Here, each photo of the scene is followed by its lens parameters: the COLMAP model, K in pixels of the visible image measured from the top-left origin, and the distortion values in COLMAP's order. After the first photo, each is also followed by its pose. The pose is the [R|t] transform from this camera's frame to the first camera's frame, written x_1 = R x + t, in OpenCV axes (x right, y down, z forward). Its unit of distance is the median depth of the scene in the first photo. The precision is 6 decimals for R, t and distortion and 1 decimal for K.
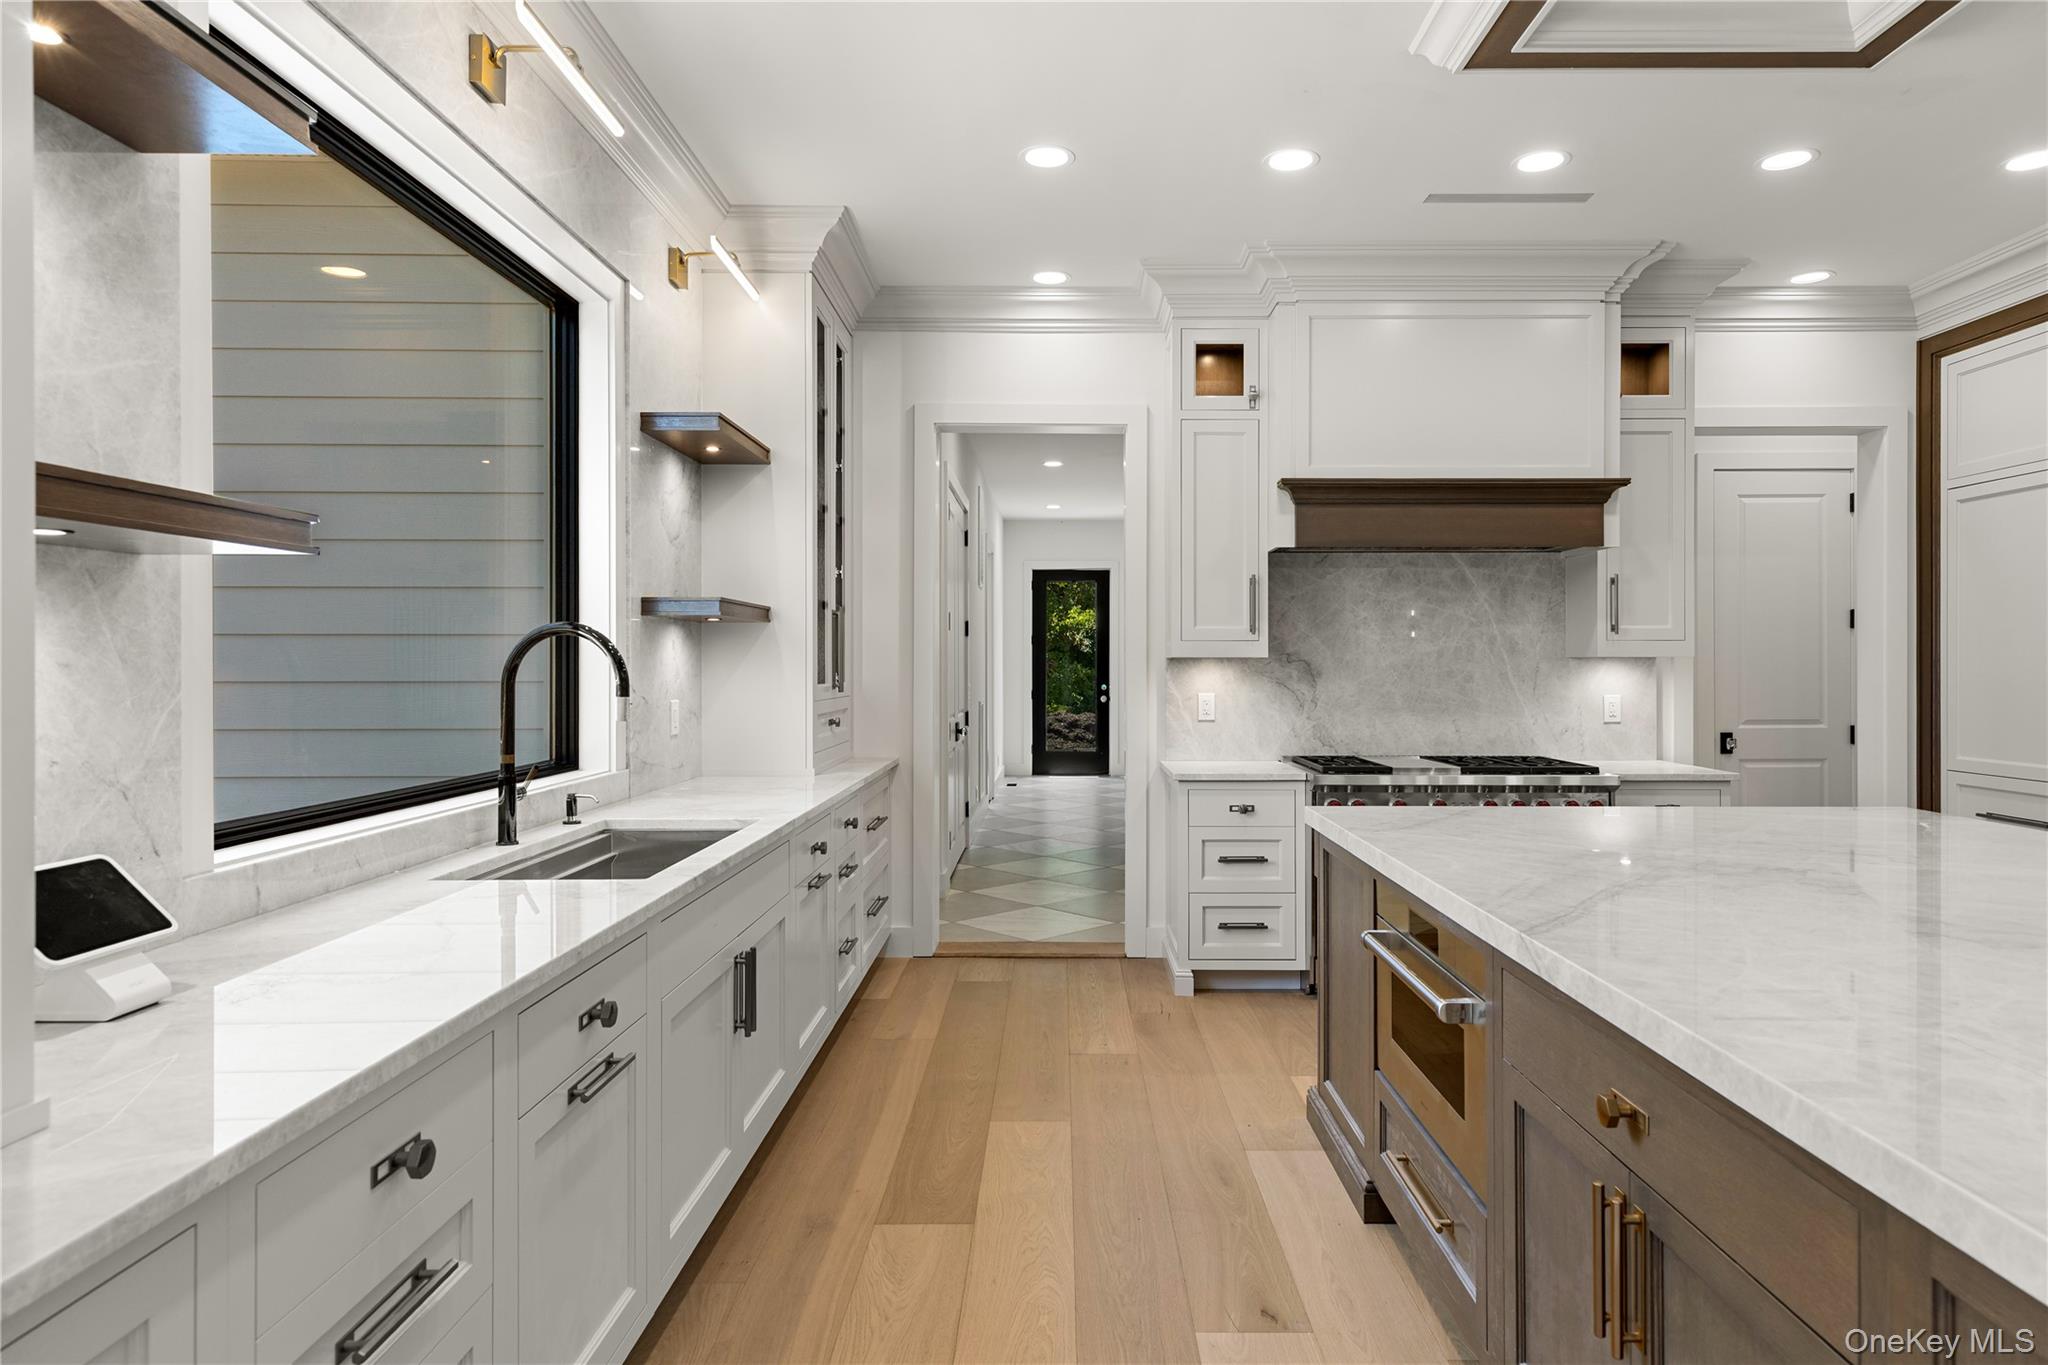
lens RADIAL K [[1171.6, 0, 1028.5], [0, 1171.6, 671.4], [0, 0, 1]] dist [0.011882, -0.002926]
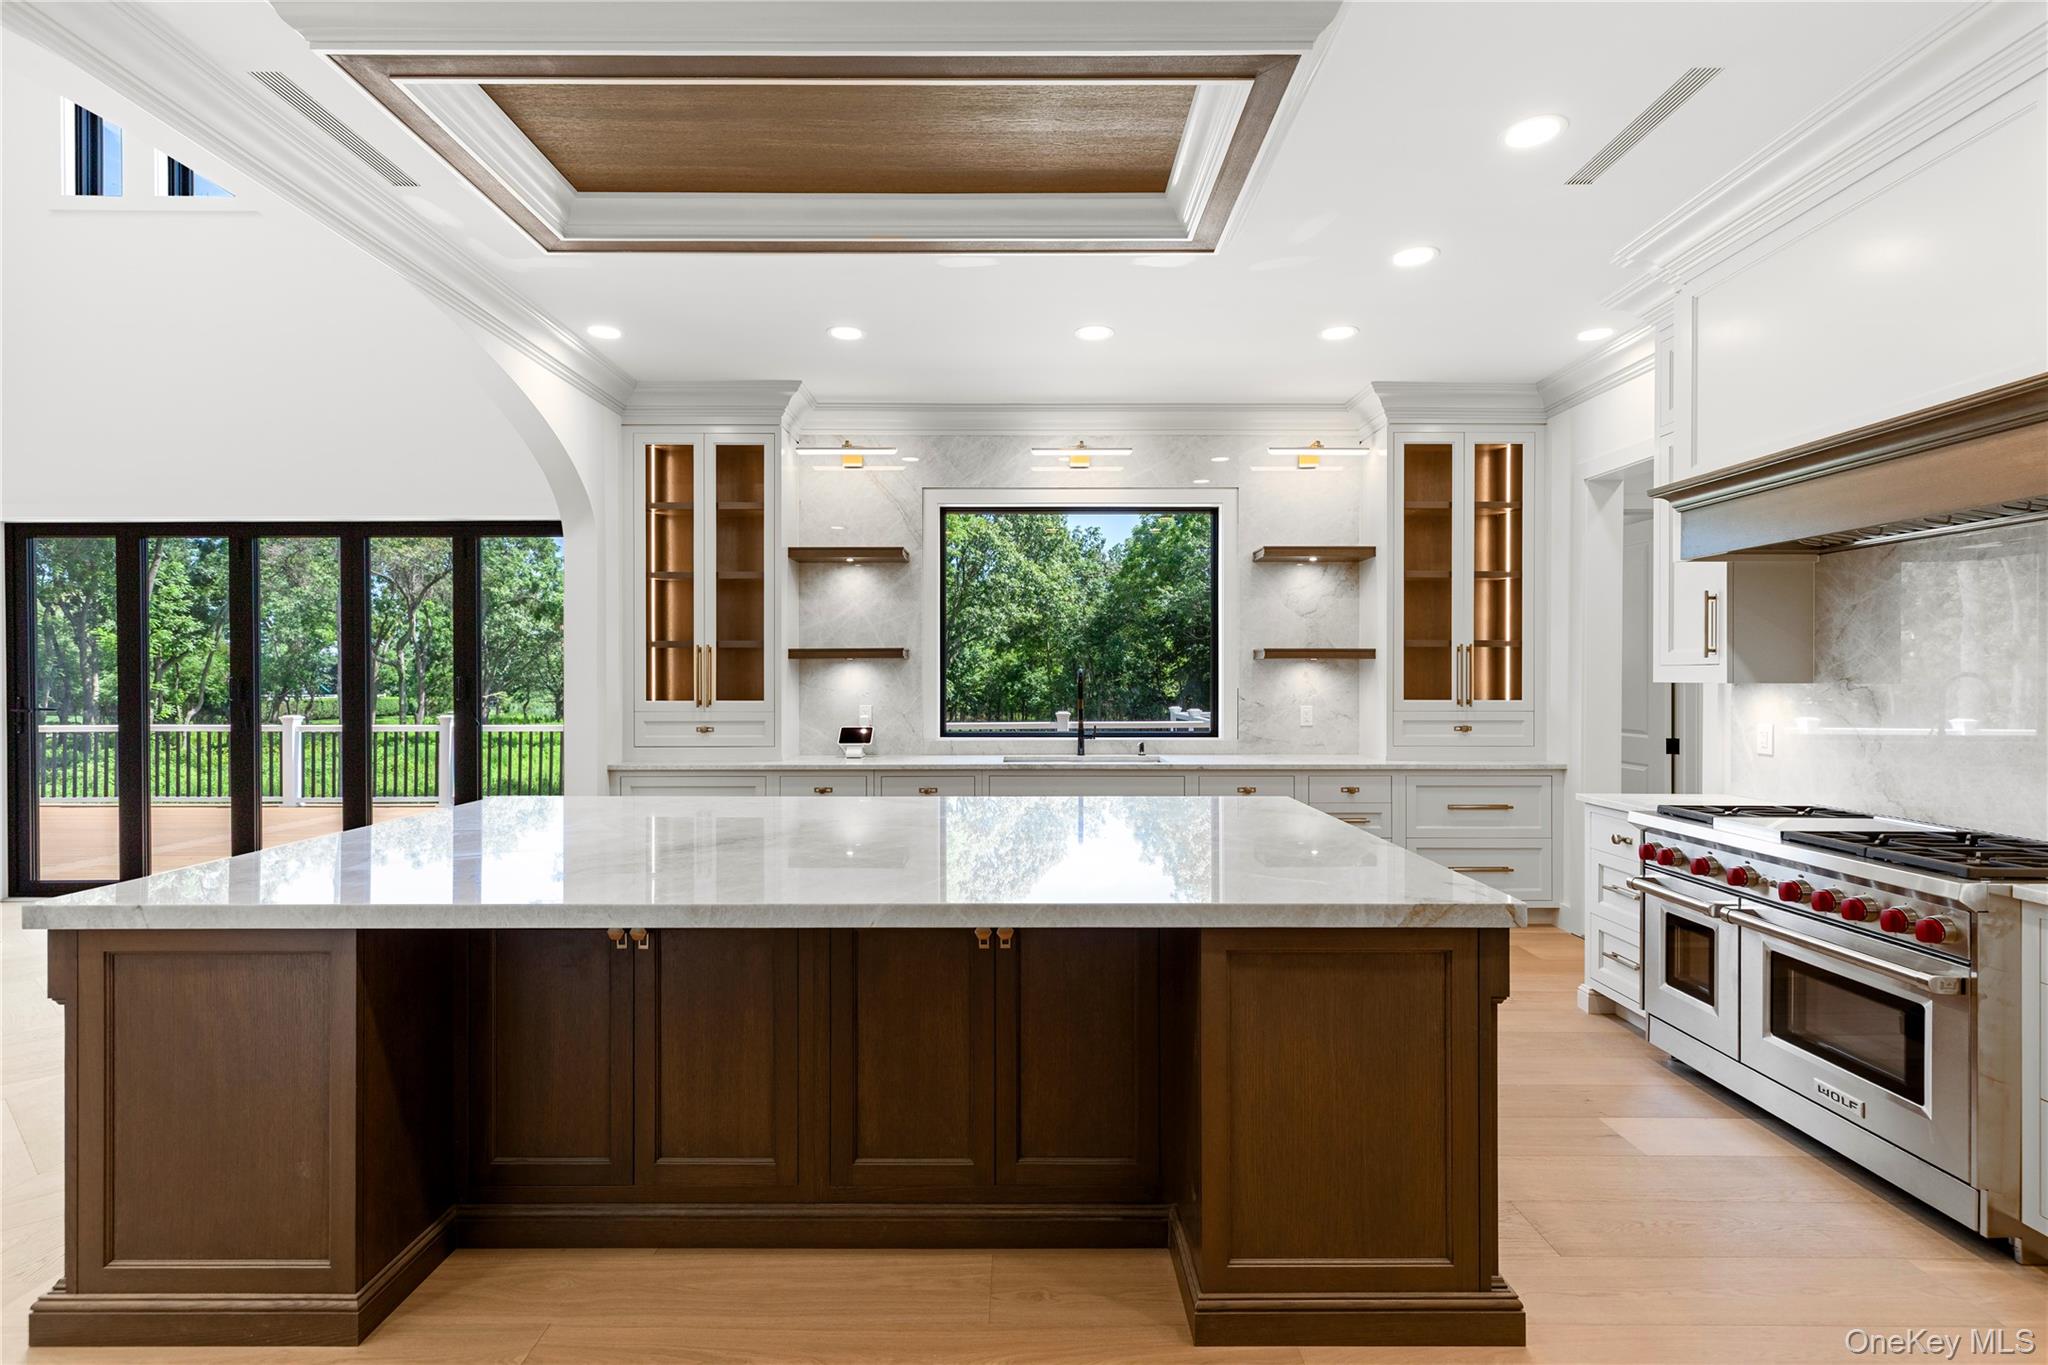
lens RADIAL K [[935.6, 0, 1009.9], [0, 935.6, 678.7], [0, 0, 1]] dist [0.010045, -0.000489]
pose [[-0.004058, 0.002758, -0.999988, 0.936373], [-0.005858, 0.999979, 0.002782, -0.015055], [0.999975, 0.005869, -0.004042, 0.482680]]
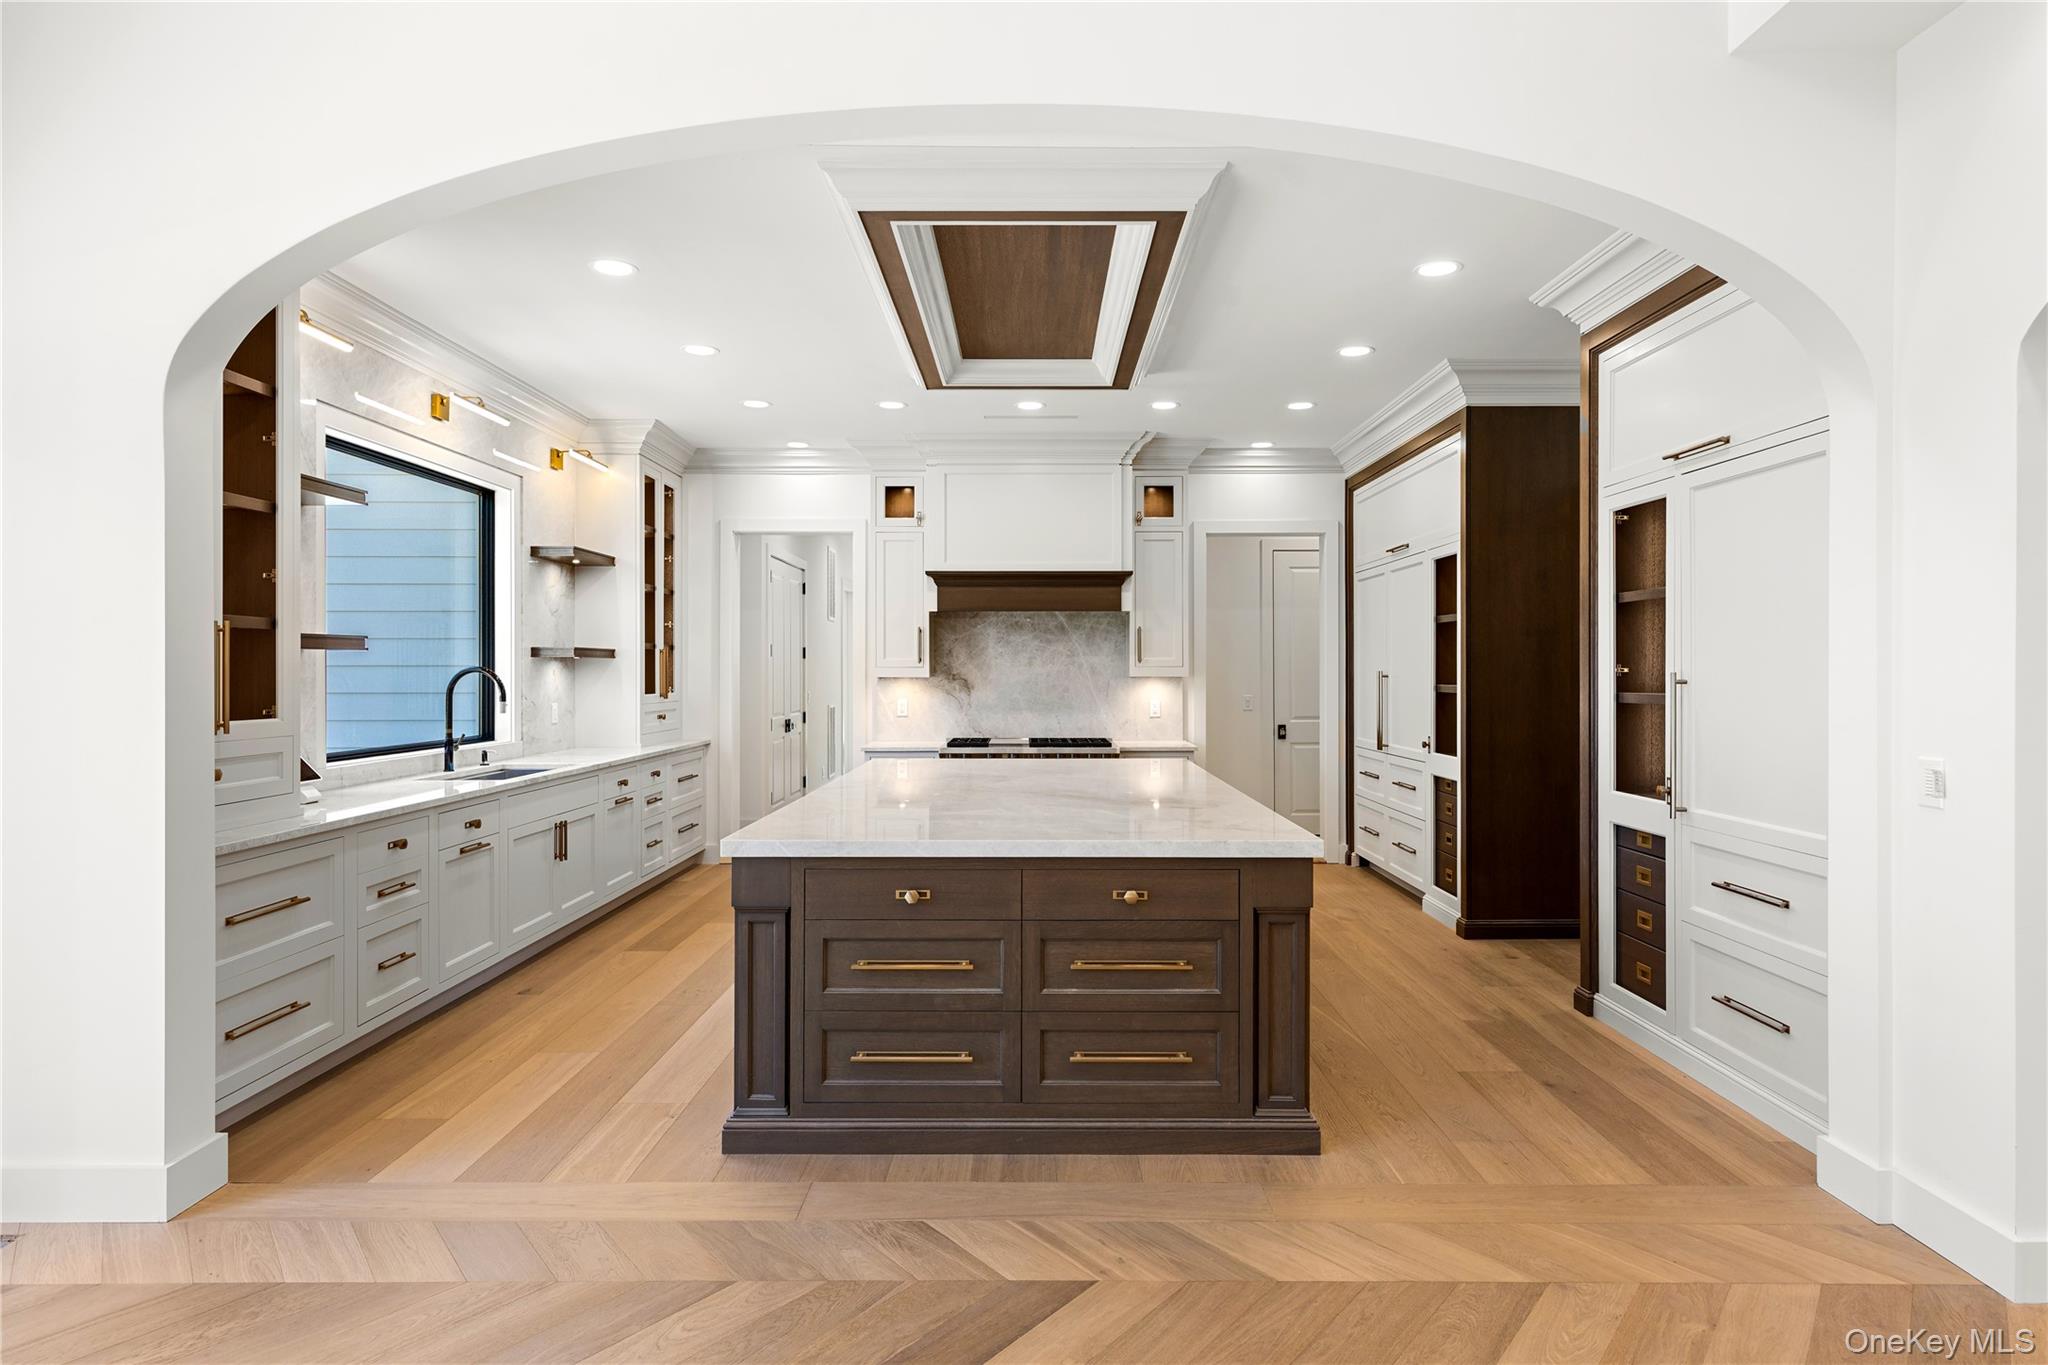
lens RADIAL K [[1171.6, 0, 1023.2], [0, 1171.6, 662.5], [0, 0, 1]] dist [0.011882, -0.002926]
pose [[0.999993, -0.001320, -0.003630, 0.352817], [0.001275, 0.999923, -0.012332, -0.012813], [0.003646, 0.012327, 0.999917, -0.655238]]
